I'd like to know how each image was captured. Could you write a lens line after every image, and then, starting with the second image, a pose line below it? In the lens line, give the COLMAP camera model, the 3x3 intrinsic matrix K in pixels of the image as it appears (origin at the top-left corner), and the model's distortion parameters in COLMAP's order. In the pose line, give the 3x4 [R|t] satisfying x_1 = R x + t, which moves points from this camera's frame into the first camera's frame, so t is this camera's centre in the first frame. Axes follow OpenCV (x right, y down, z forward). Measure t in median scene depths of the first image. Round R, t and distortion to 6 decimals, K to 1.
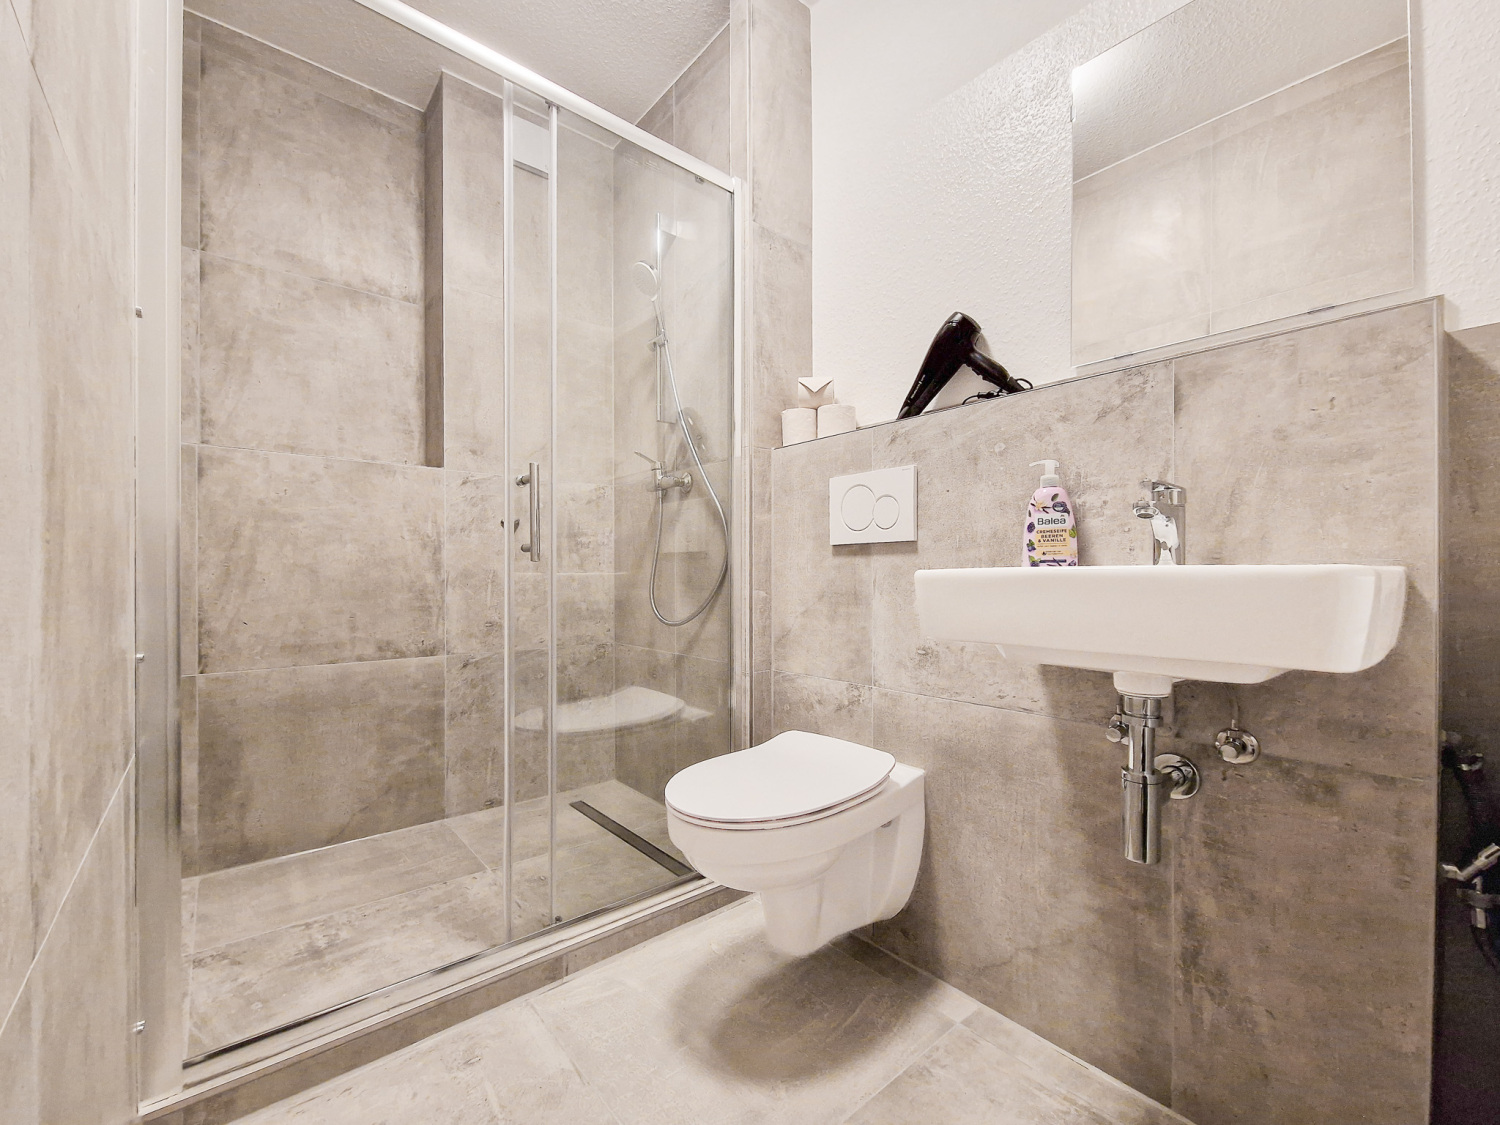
lens RADIAL K [[614.9, 0, 753.4], [0, 614.9, 568.3], [0, 0, 1]] dist [-0.000745, -0.000051]
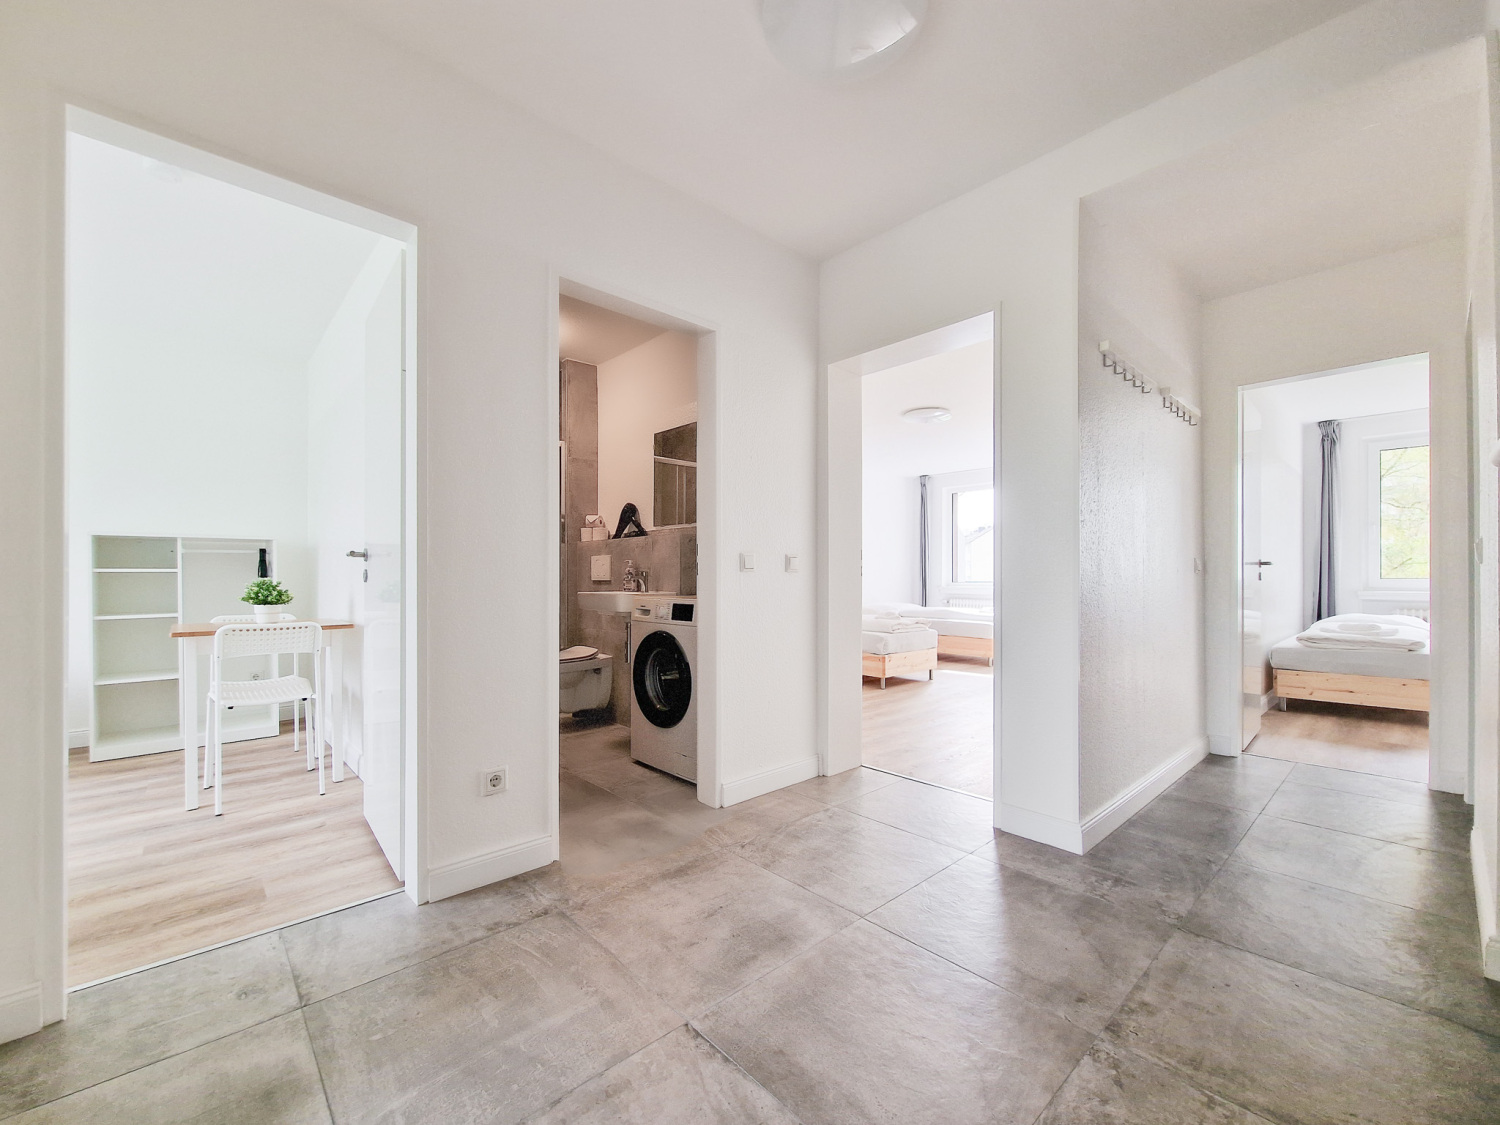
lens RADIAL K [[612.4, 0, 745.6], [0, 612.4, 564.1], [0, 0, 1]] dist [-0.001126, -0.000722]
pose [[0.999559, 0.004336, 0.029389, 0.824765], [-0.003772, 0.999808, -0.019216, -0.068541], [-0.029467, 0.019096, 0.999383, -2.017901]]
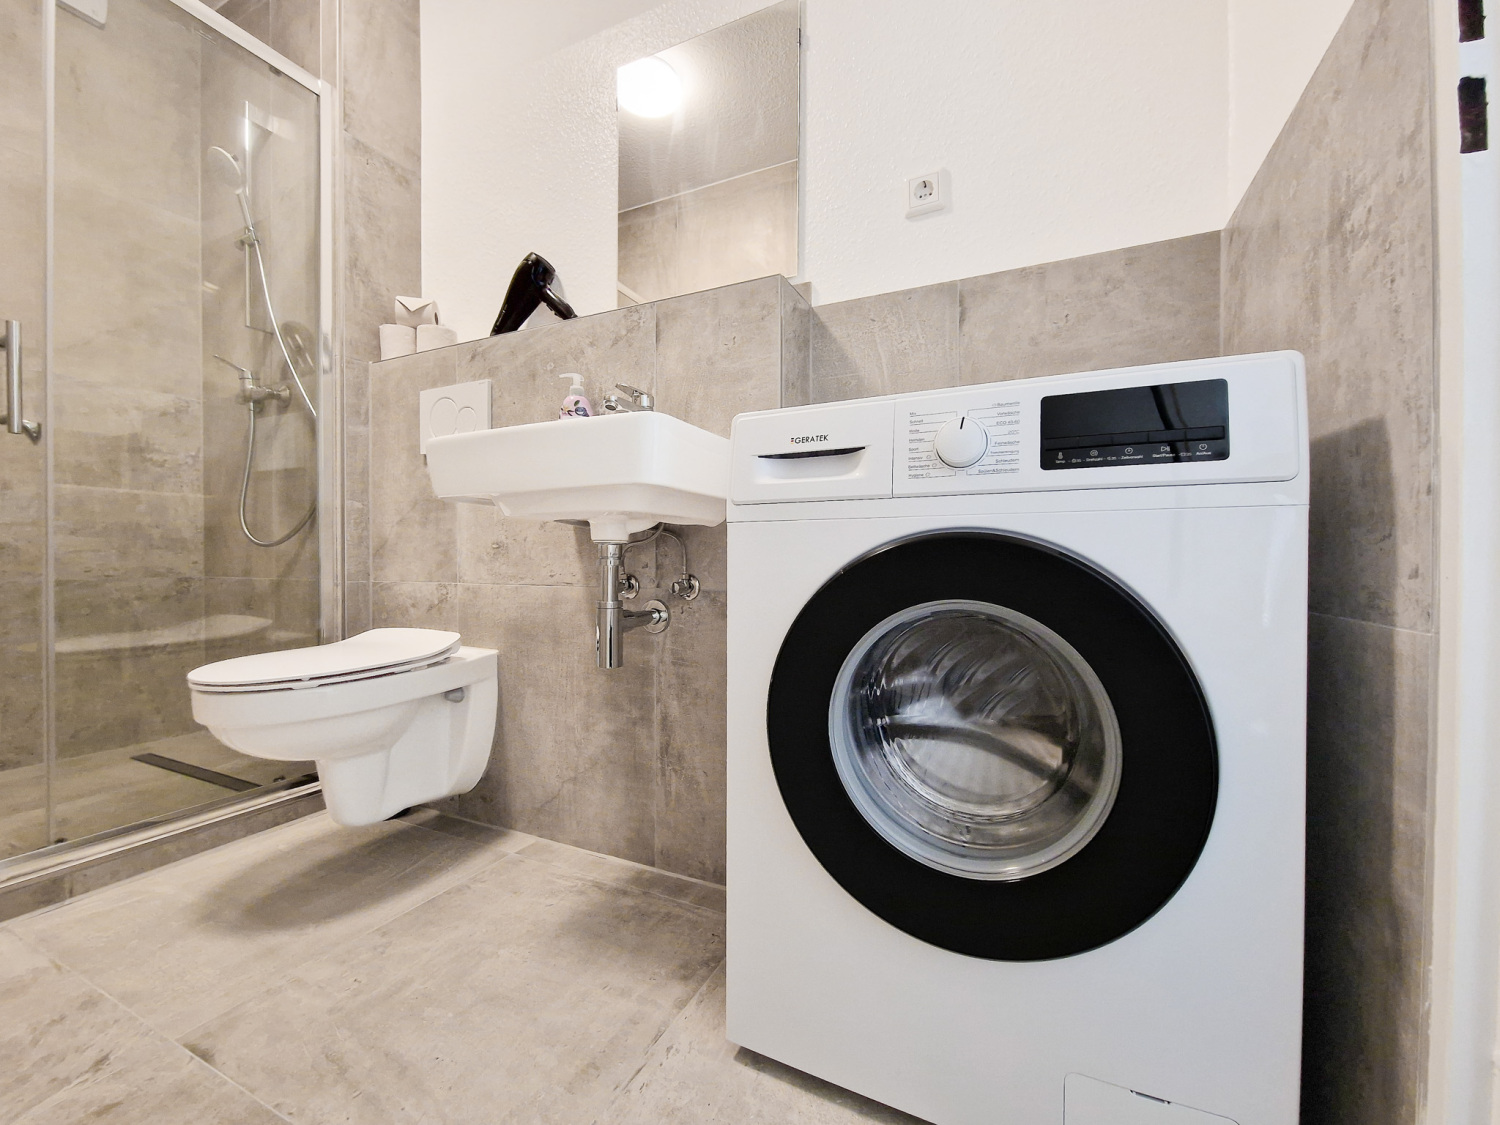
lens RADIAL K [[607.7, 0, 750.0], [0, 607.7, 562.5], [0, 0, 1]] dist [-0.002378, -0.000508]
pose [[0.916237, 0.000328, 0.400637, 0.248221], [-0.004030, 0.999957, 0.008398, 0.150899], [-0.400617, -0.009309, 0.916198, -0.207263]]
